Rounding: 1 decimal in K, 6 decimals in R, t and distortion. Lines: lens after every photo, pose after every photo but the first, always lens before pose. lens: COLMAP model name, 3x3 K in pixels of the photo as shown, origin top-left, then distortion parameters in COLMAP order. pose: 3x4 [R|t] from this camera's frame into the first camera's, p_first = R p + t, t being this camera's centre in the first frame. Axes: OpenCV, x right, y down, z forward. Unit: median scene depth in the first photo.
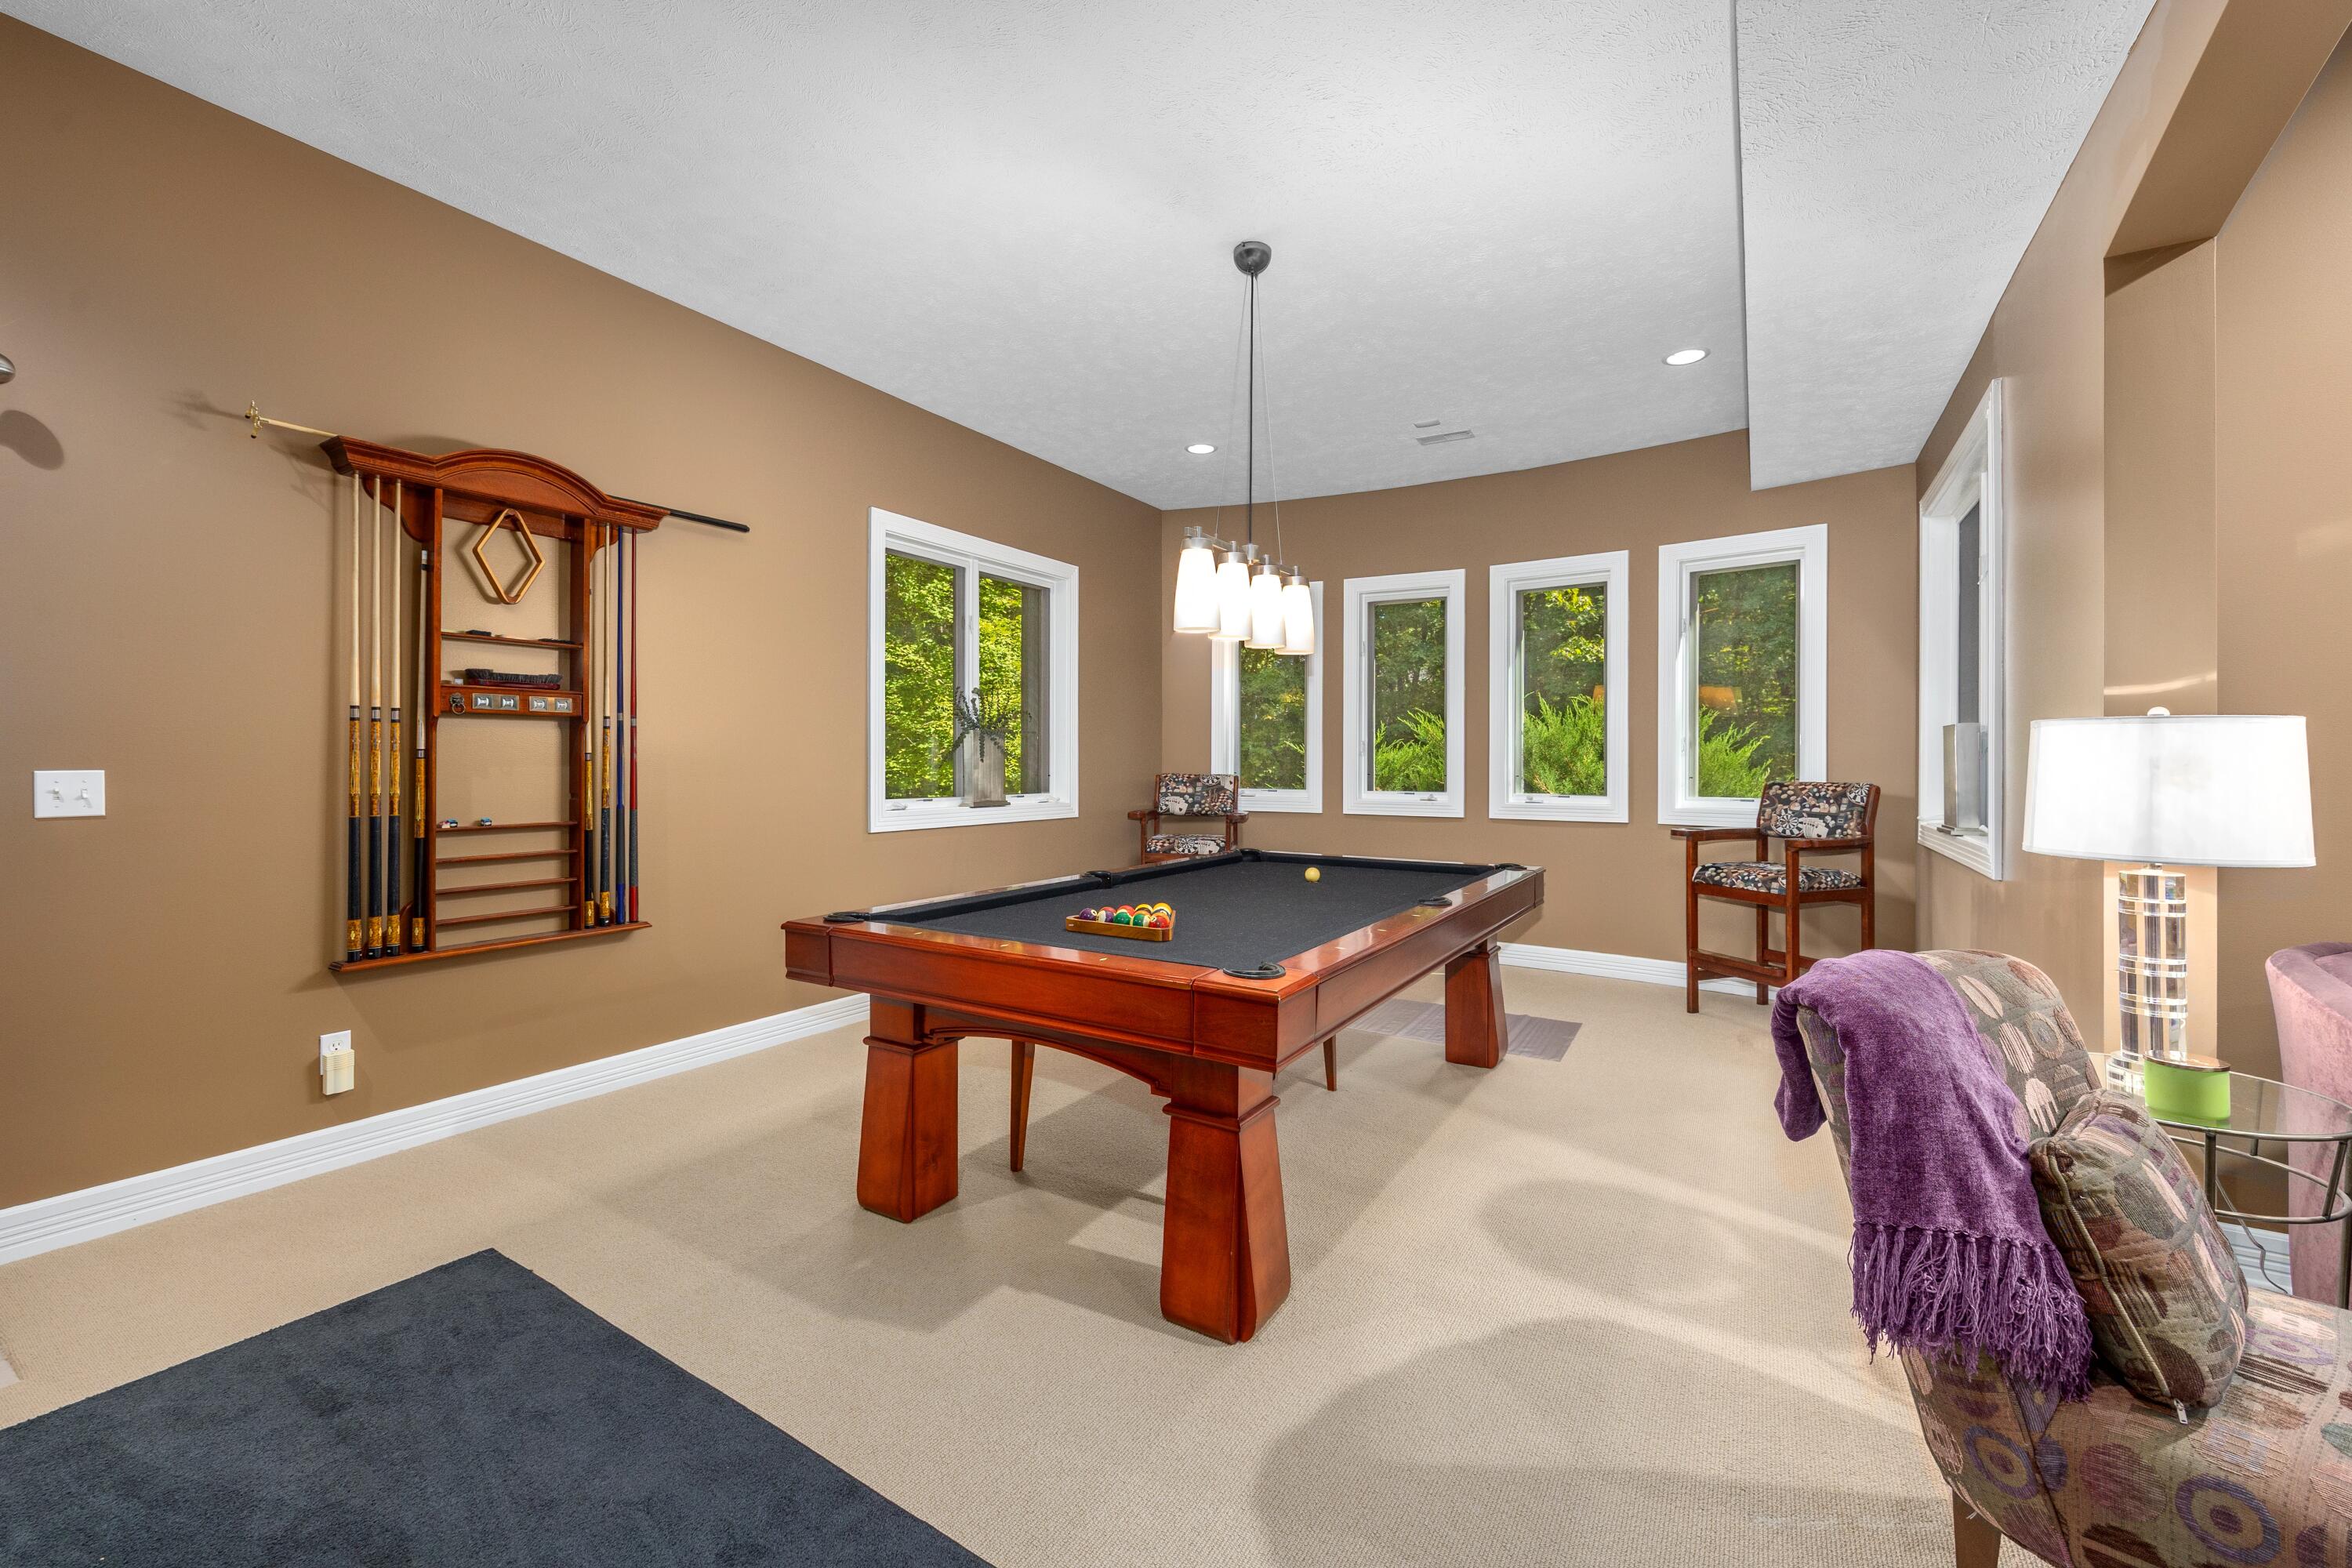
lens RADIAL K [[941.9, 0, 1134.6], [0, 941.9, 762.5], [0, 0, 1]] dist [-0.005655, 0.000692]
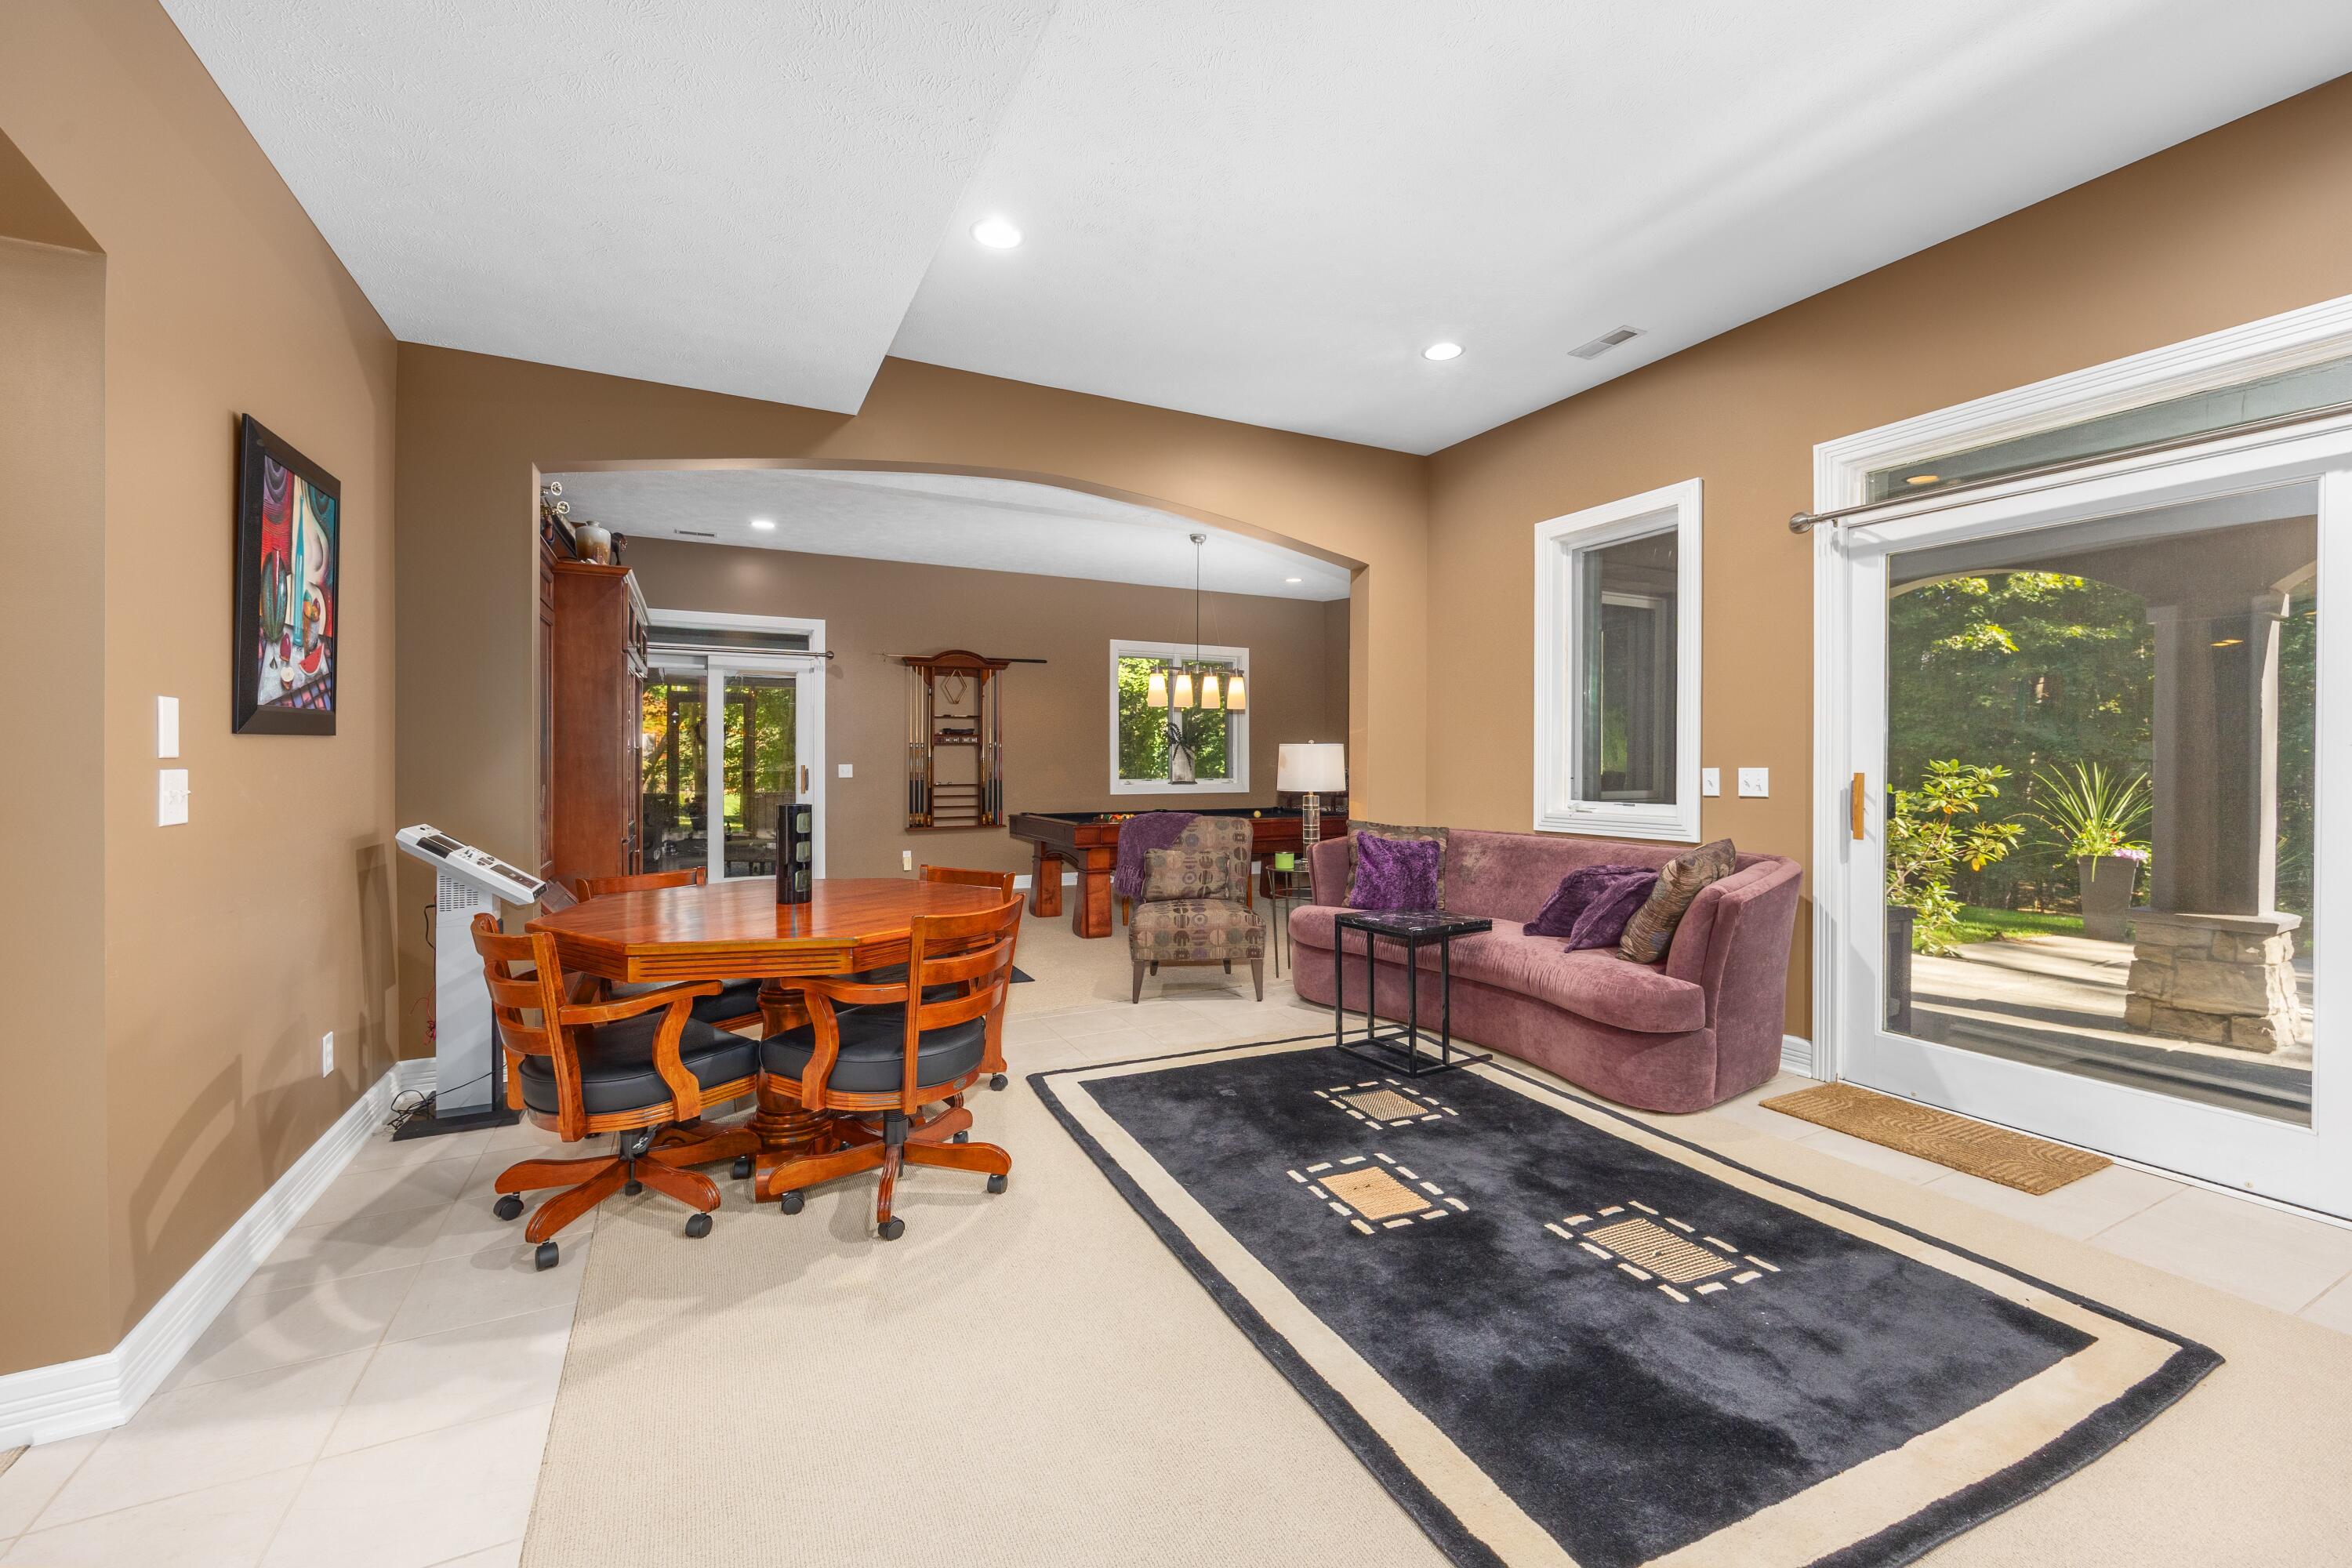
lens RADIAL K [[941.9, 0, 1190.2], [0, 941.9, 765.6], [0, 0, 1]] dist [-0.005655, 0.000692]
pose [[0.858238, -0.001315, -0.513250, 1.168845], [0.005872, 0.999956, 0.007257, -0.003546], [0.513218, -0.009242, 0.858209, -0.889382]]
